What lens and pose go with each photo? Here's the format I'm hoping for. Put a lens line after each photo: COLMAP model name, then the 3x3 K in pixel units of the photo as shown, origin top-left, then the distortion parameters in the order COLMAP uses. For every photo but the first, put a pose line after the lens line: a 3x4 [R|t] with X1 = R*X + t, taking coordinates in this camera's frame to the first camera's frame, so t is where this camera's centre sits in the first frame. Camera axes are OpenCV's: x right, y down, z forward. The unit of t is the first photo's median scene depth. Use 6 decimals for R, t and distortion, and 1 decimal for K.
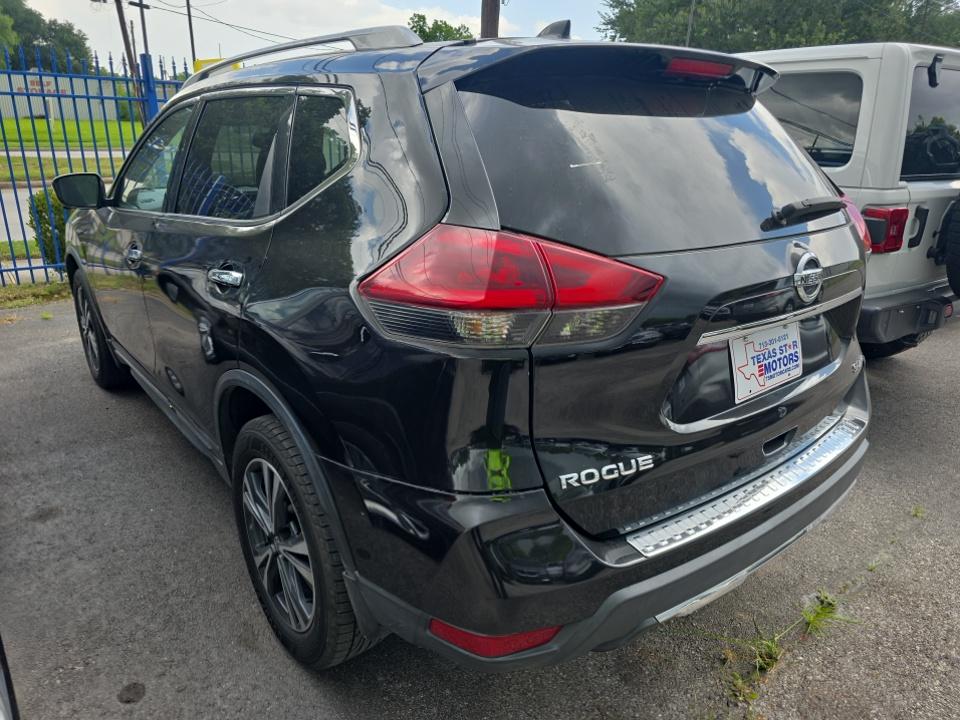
lens RADIAL K [[640.9, 0, 480.0], [0, 640.9, 360.0], [0, 0, 1]] dist [0.061598, -0.053082]
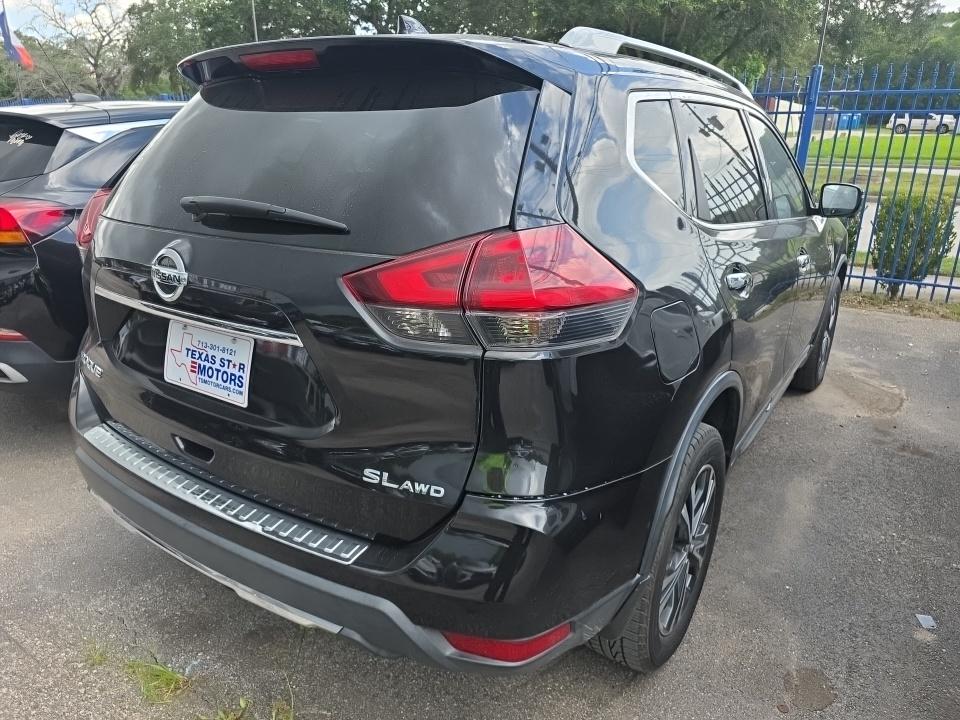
lens RADIAL K [[640.9, 0, 480.0], [0, 640.9, 360.0], [0, 0, 1]] dist [0.061598, -0.053082]
pose [[0.294981, 0.292740, -0.909555, 1.454979], [-0.316272, 0.928167, 0.196159, -0.324771], [0.901642, 0.229803, 0.366377, 1.028696]]
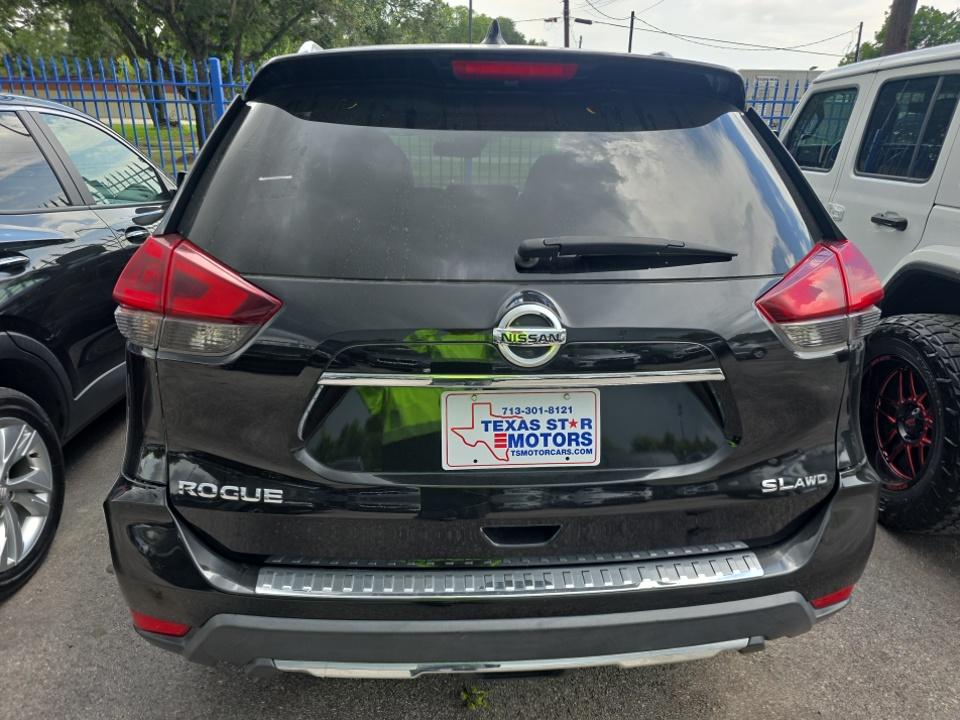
lens RADIAL K [[640.9, 0, 480.0], [0, 640.9, 360.0], [0, 0, 1]] dist [0.061598, -0.053082]
pose [[0.828412, 0.192762, -0.525906, 0.818153], [-0.190572, 0.979900, 0.058976, -0.126359], [0.526703, 0.051367, 0.848496, 0.294208]]
